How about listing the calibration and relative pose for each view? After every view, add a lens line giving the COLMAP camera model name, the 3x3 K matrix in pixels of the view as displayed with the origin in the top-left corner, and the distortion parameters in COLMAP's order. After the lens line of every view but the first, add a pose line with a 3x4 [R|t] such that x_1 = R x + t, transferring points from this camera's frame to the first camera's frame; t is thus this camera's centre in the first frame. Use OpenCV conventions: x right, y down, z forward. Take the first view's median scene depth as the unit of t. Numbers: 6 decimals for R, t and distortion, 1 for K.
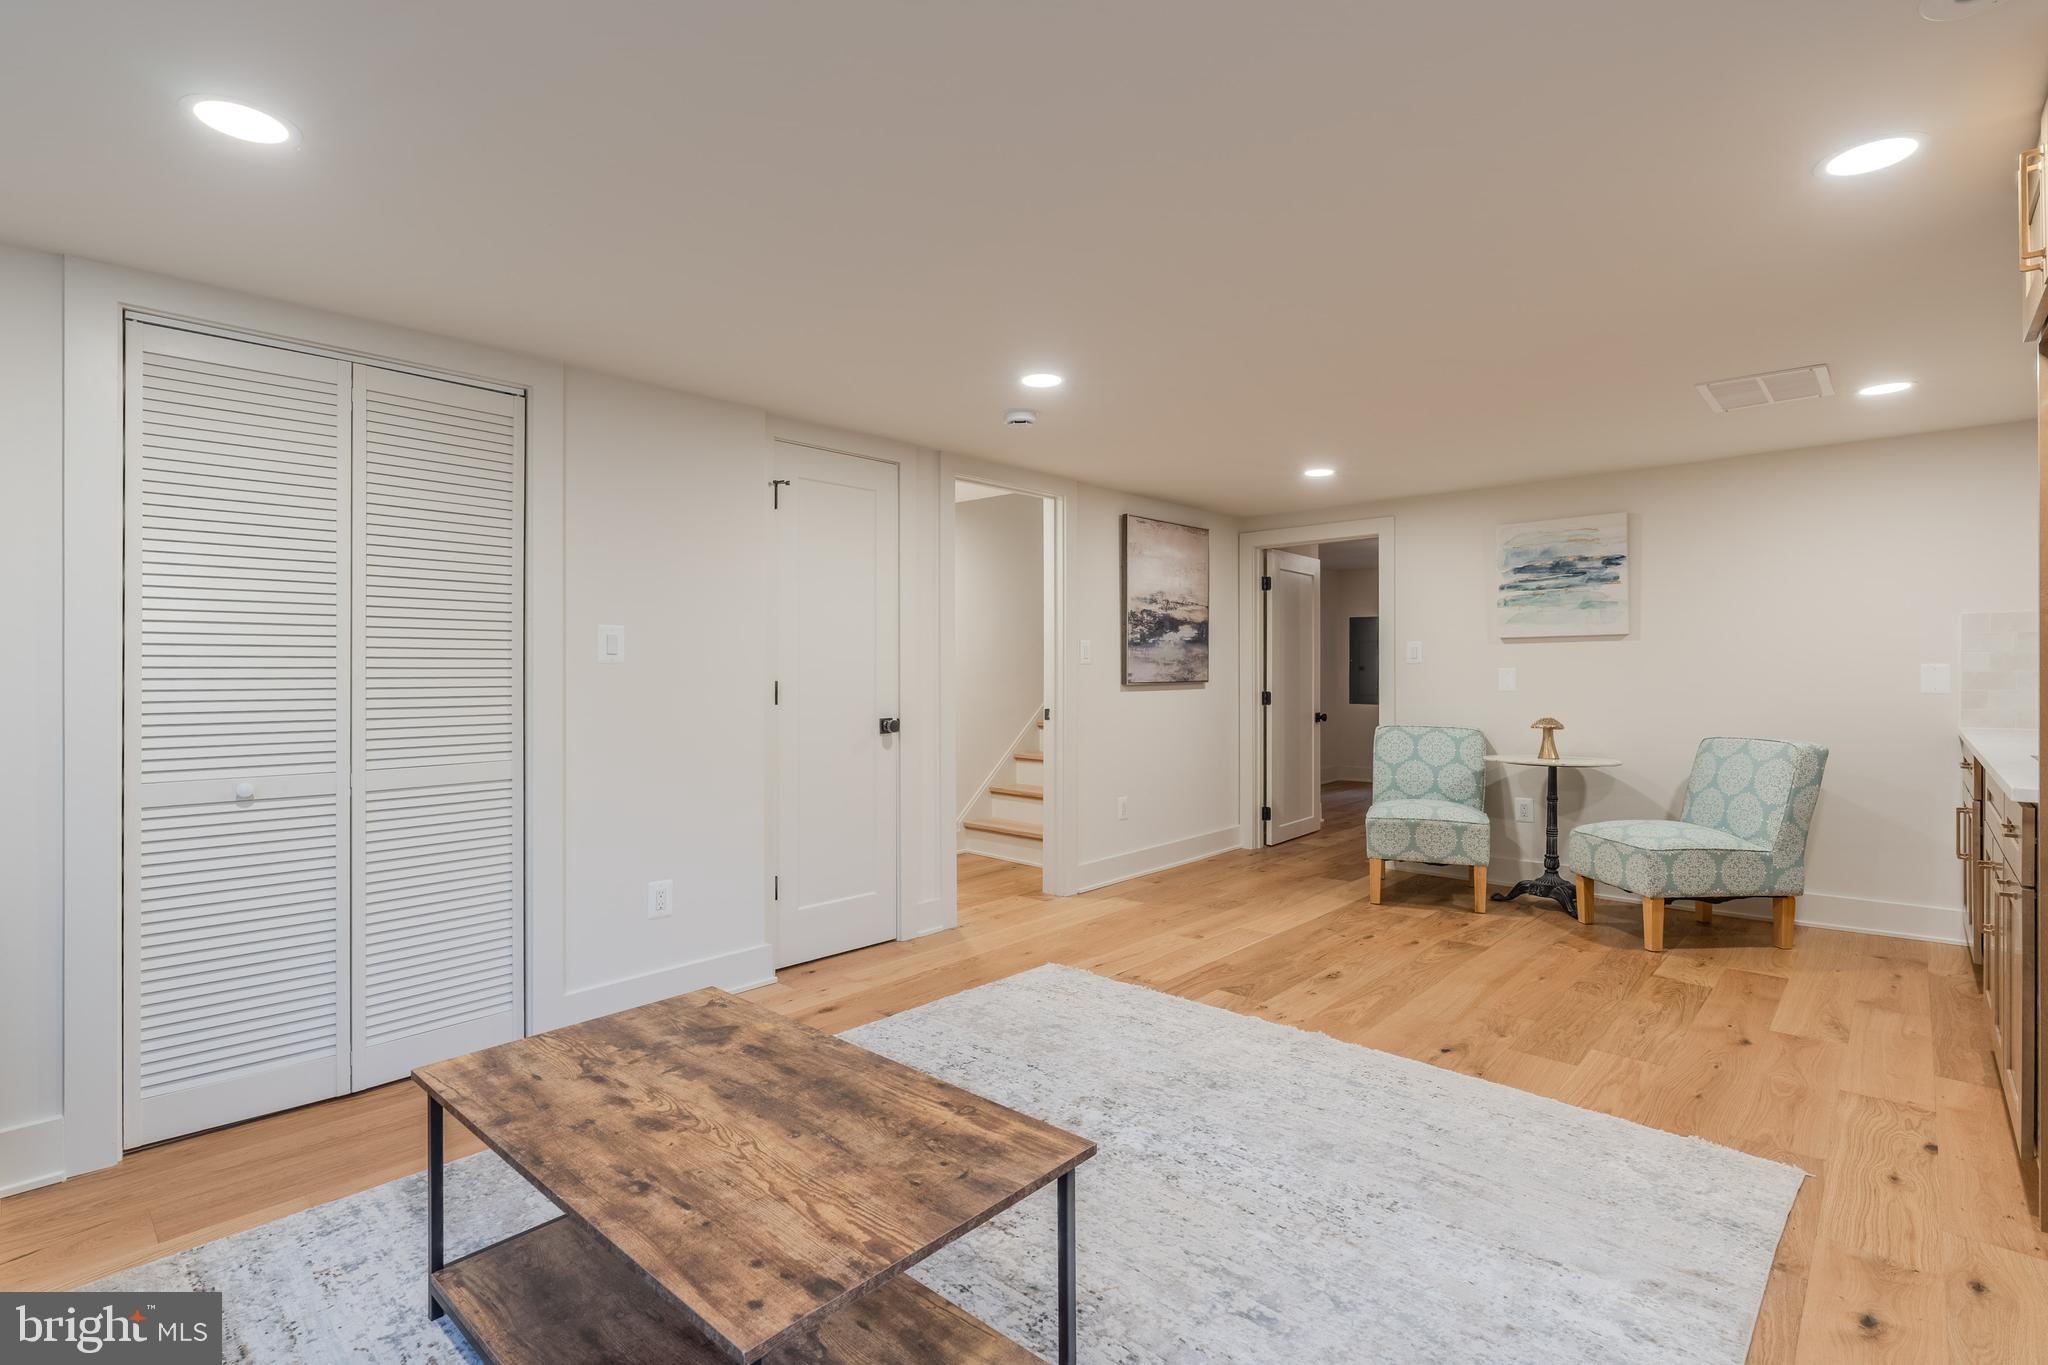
lens RADIAL K [[962.6, 0, 1019.8], [0, 962.6, 670.8], [0, 0, 1]] dist [-0.005548, 0.000392]
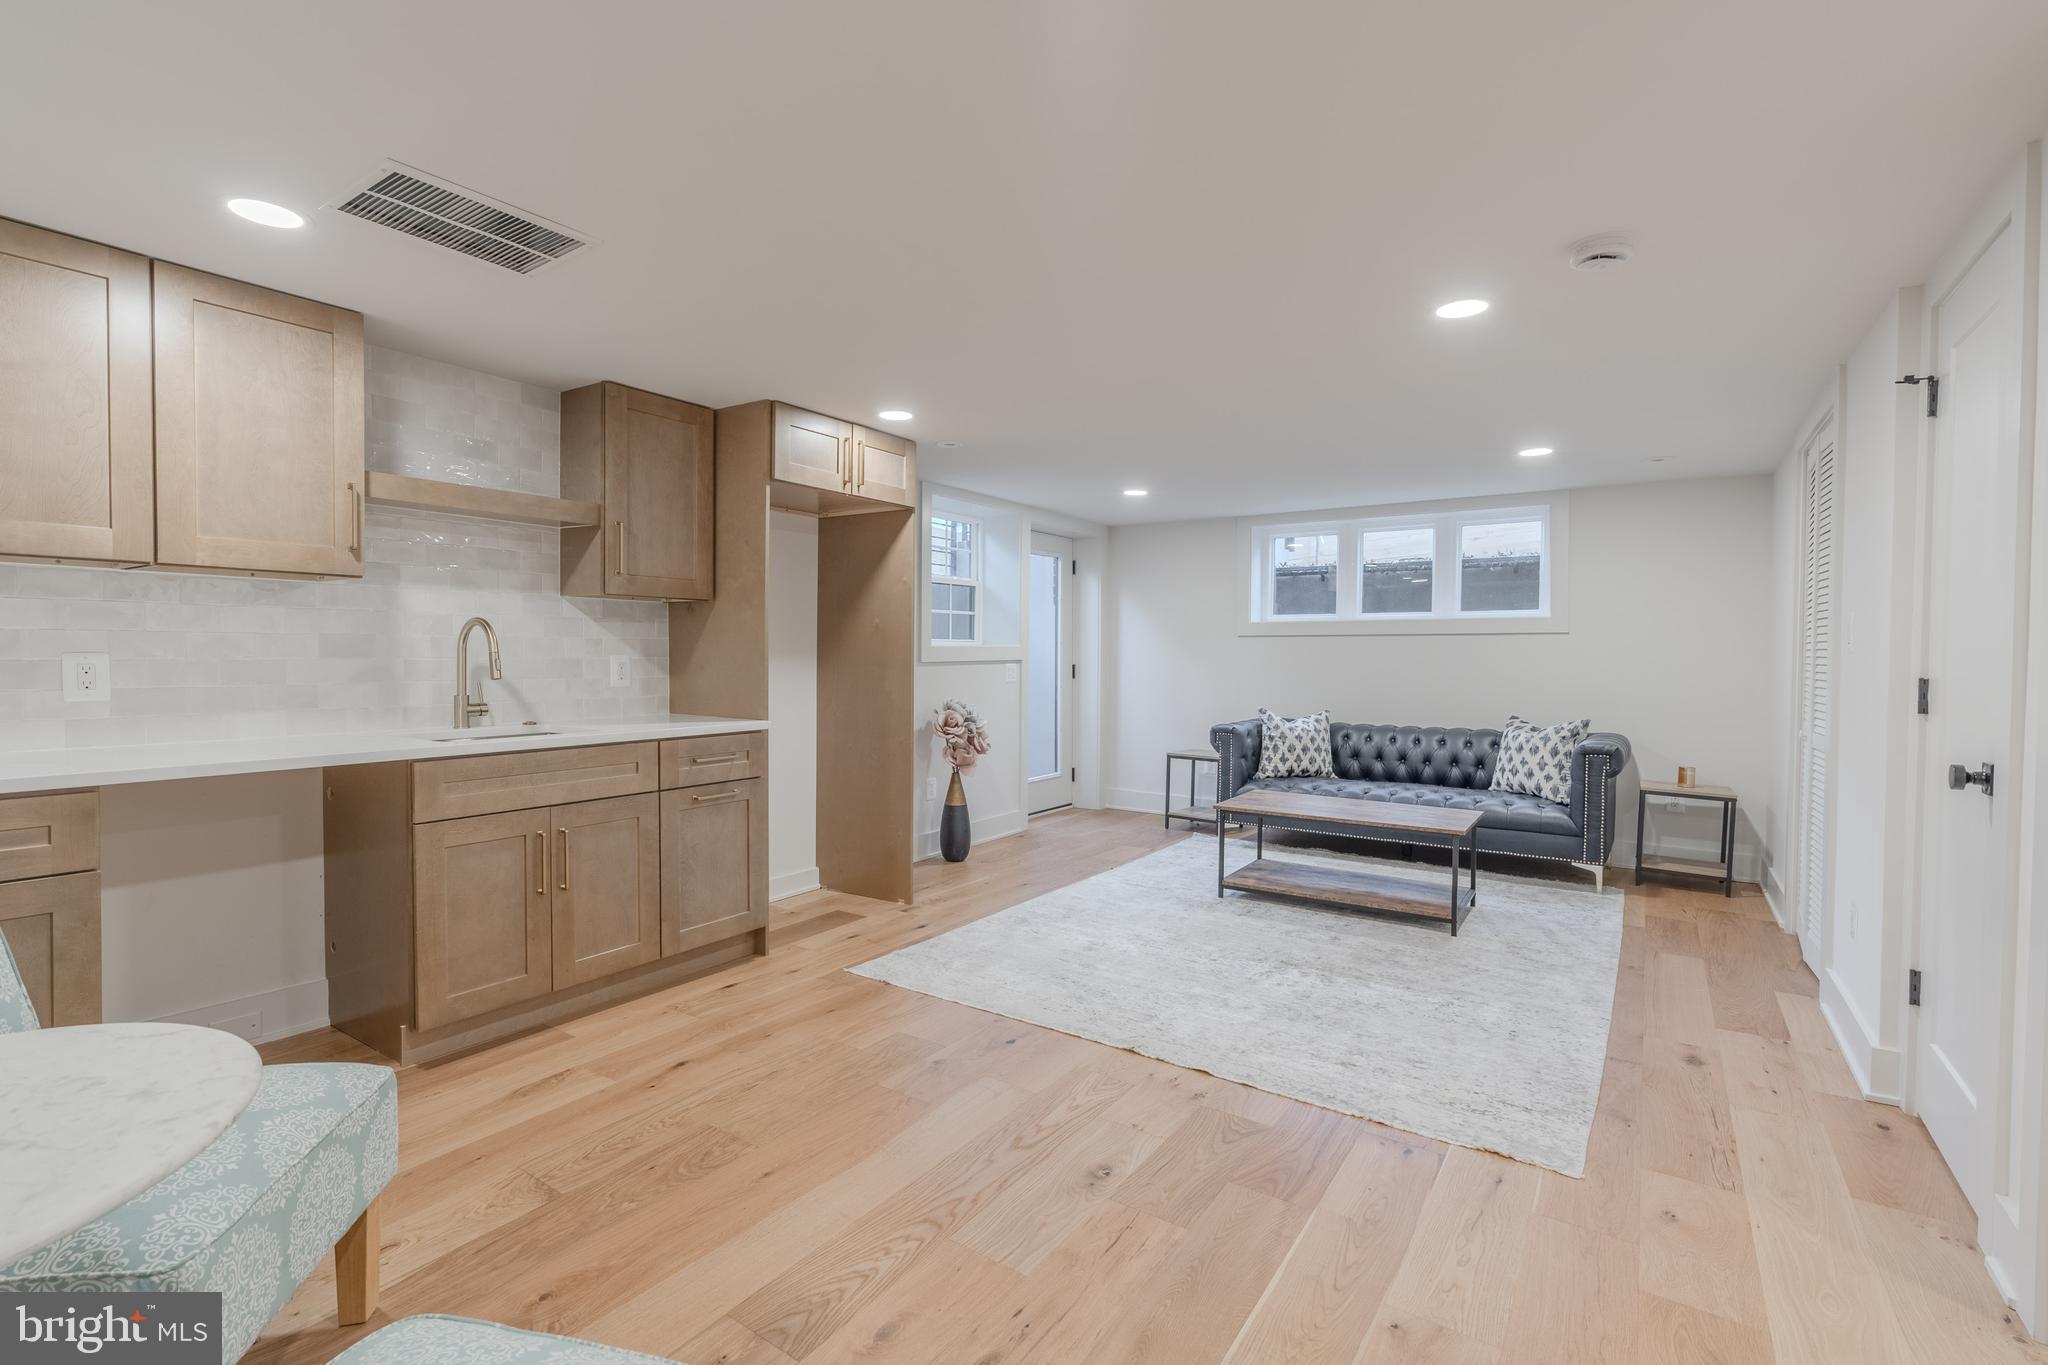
lens RADIAL K [[920.3, 0, 1021.5], [0, 920.3, 675.5], [0, 0, 1]] dist [-0.007214, 0.001842]
pose [[-0.988819, 0.002419, -0.149102, 0.482456], [-0.001564, 0.999645, 0.026597, -0.006447], [0.149113, 0.026532, -0.988464, 1.625748]]
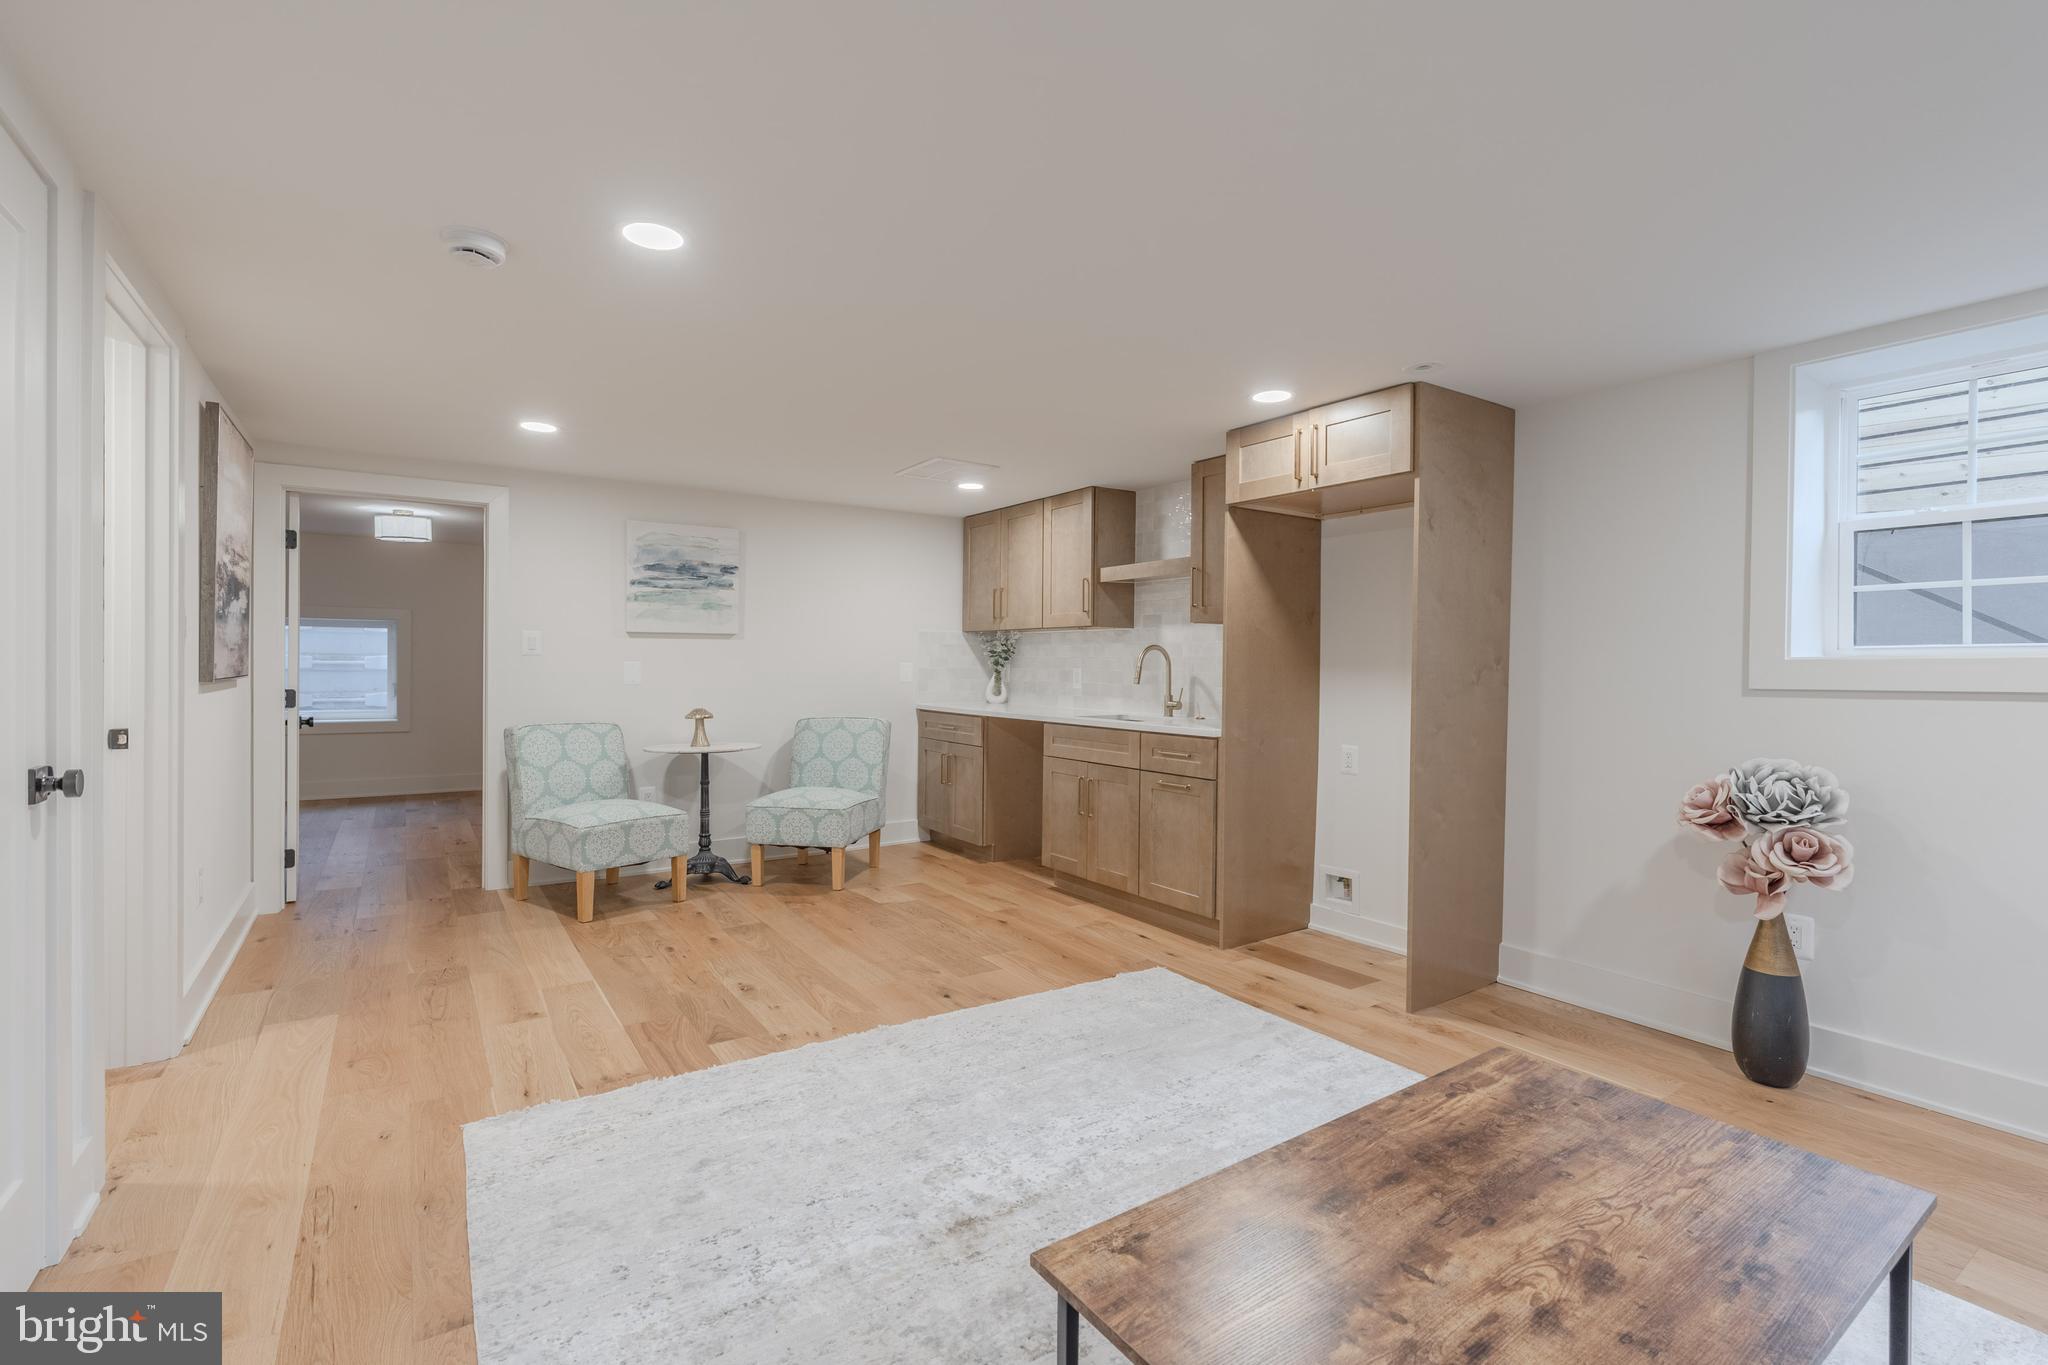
lens RADIAL K [[920.3, 0, 1021.5], [0, 920.3, 675.5], [0, 0, 1]] dist [-0.007214, 0.001842]
pose [[0.223495, -0.003578, 0.974698, -0.517116], [-0.011011, 0.999920, 0.006195, 0.001677], [-0.974643, -0.012117, 0.223438, 0.564654]]
